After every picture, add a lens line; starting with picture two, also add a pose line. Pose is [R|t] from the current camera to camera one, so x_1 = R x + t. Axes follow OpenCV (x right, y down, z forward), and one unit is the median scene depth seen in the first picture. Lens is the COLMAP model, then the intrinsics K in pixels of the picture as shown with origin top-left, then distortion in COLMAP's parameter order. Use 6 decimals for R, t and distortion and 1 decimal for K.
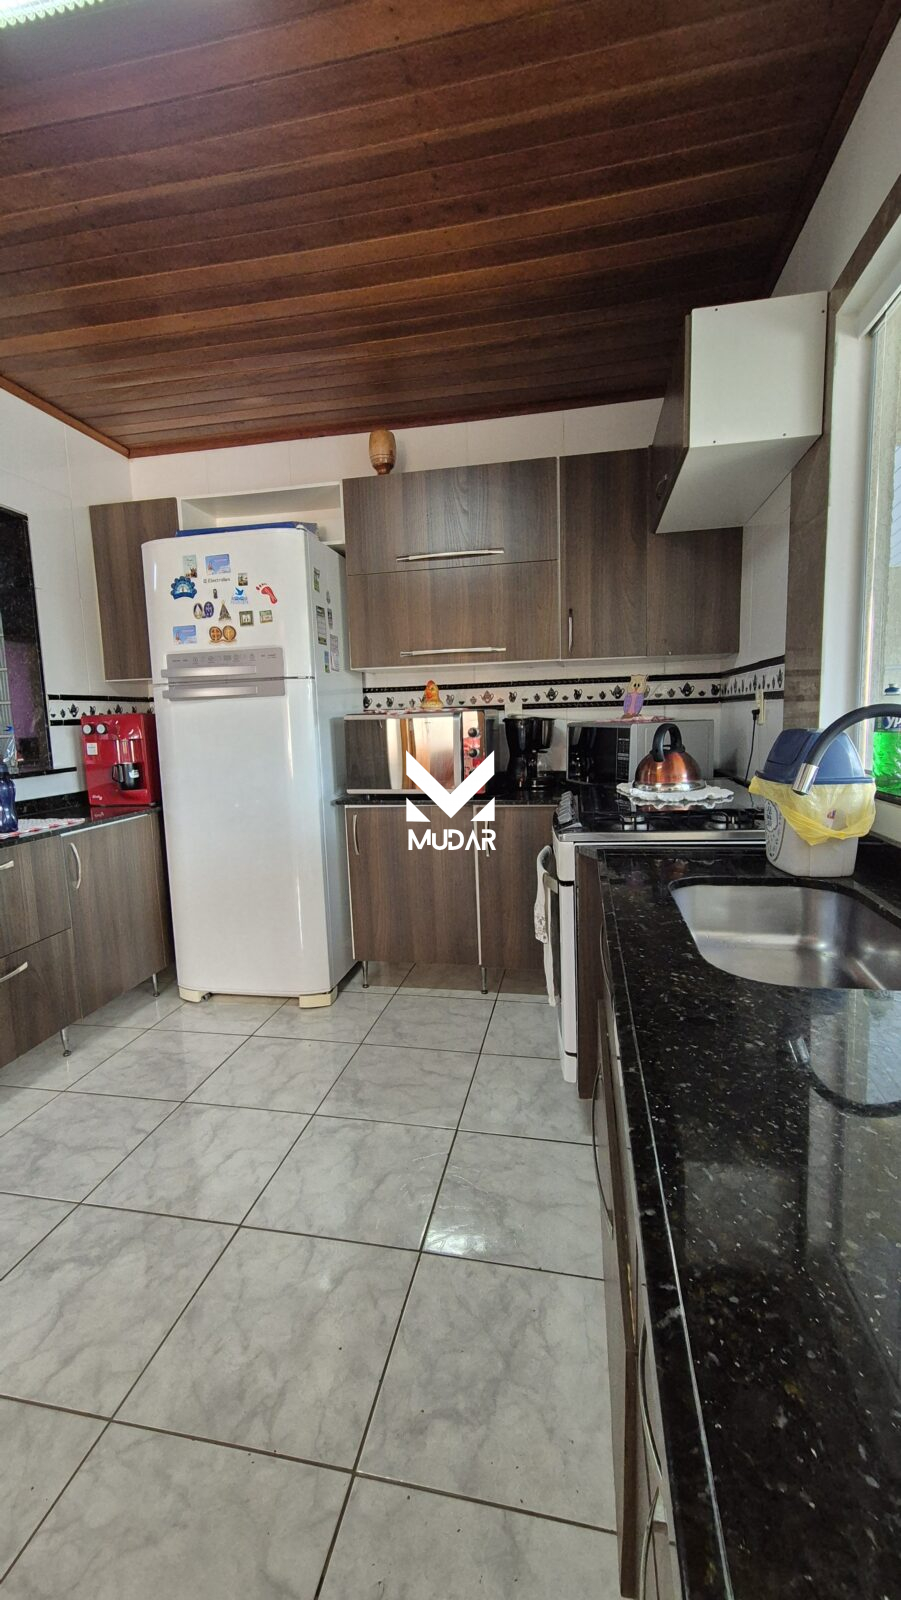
lens RADIAL K [[658.9, 0, 444.2], [0, 658.9, 796.6], [0, 0, 1]] dist [0.003944, 0.002057]
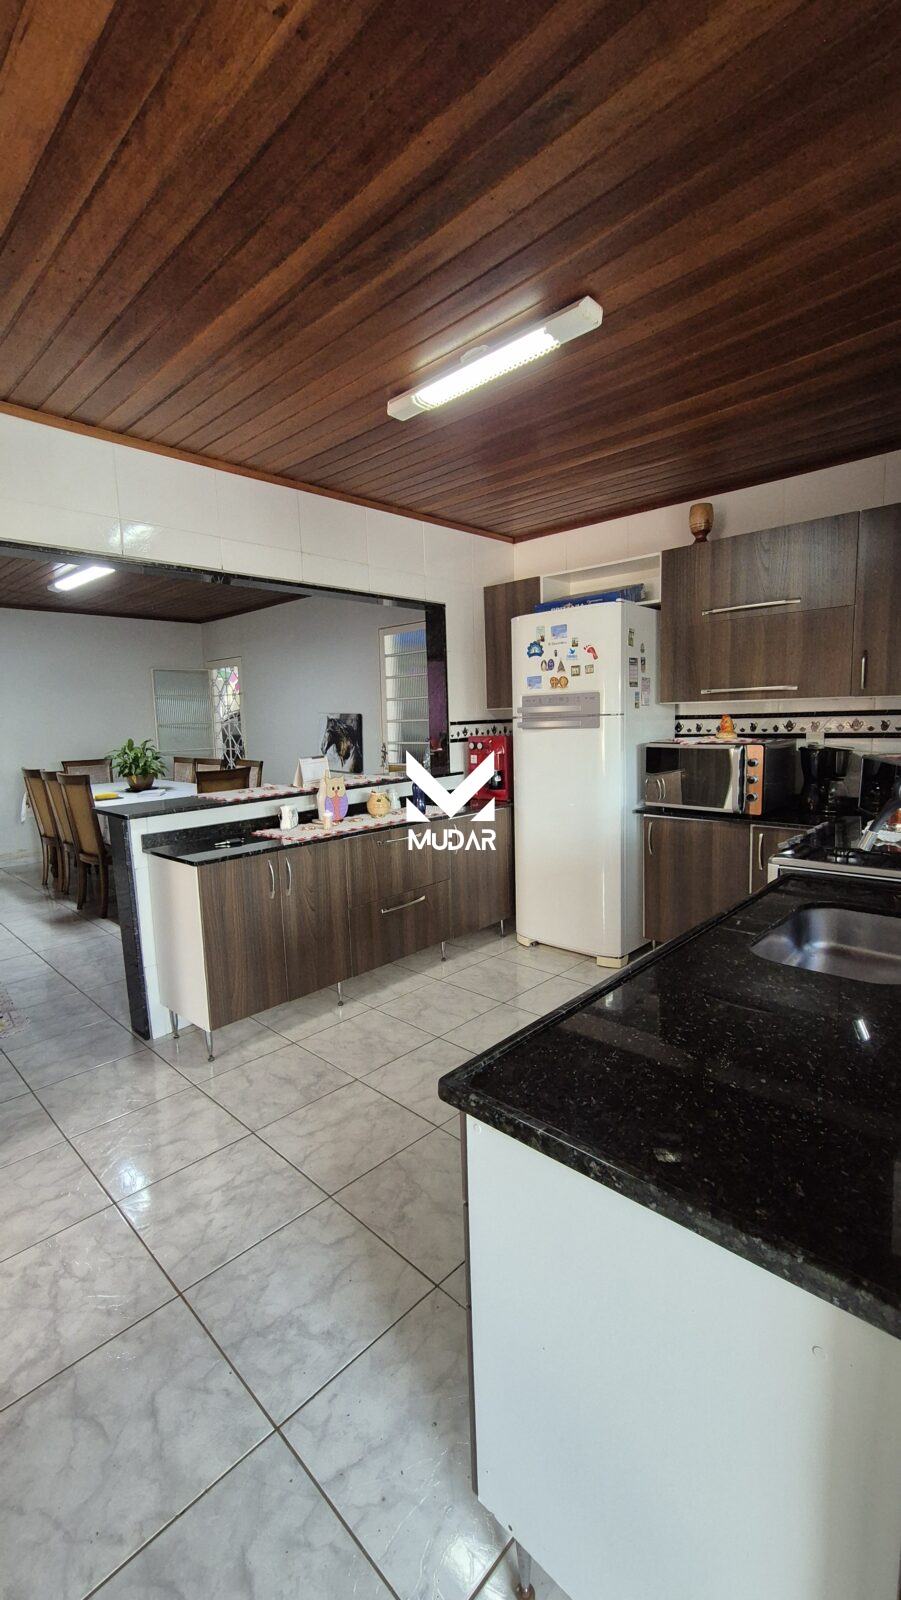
lens RADIAL K [[658.9, 0, 450.9], [0, 658.9, 803.3], [0, 0, 1]] dist [0.003944, 0.002057]
pose [[0.845646, 0.080004, -0.527714, 0.205618], [-0.064208, 0.996771, 0.048223, -0.045224], [0.529868, -0.006896, 0.848052, -0.266837]]
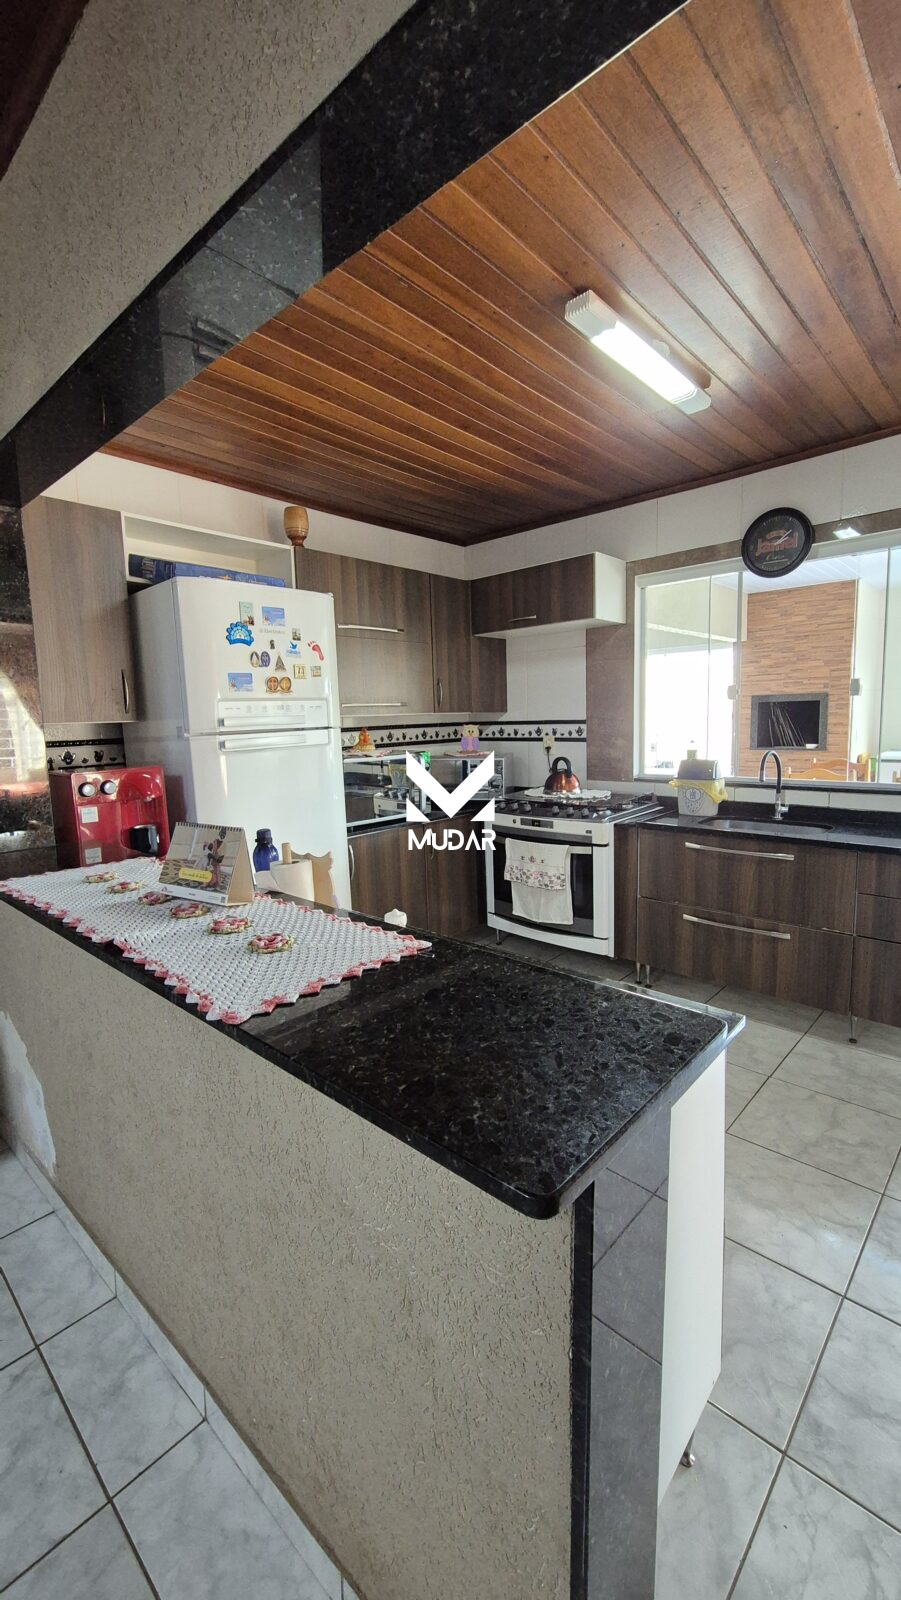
lens RADIAL K [[658.9, 0, 449.4], [0, 658.9, 796.4], [0, 0, 1]] dist [0.003944, 0.002057]
pose [[0.521146, -0.088520, 0.848864, -1.022685], [0.115621, 0.992760, 0.032542, -0.073600], [-0.845599, 0.081188, 0.527608, 0.241082]]
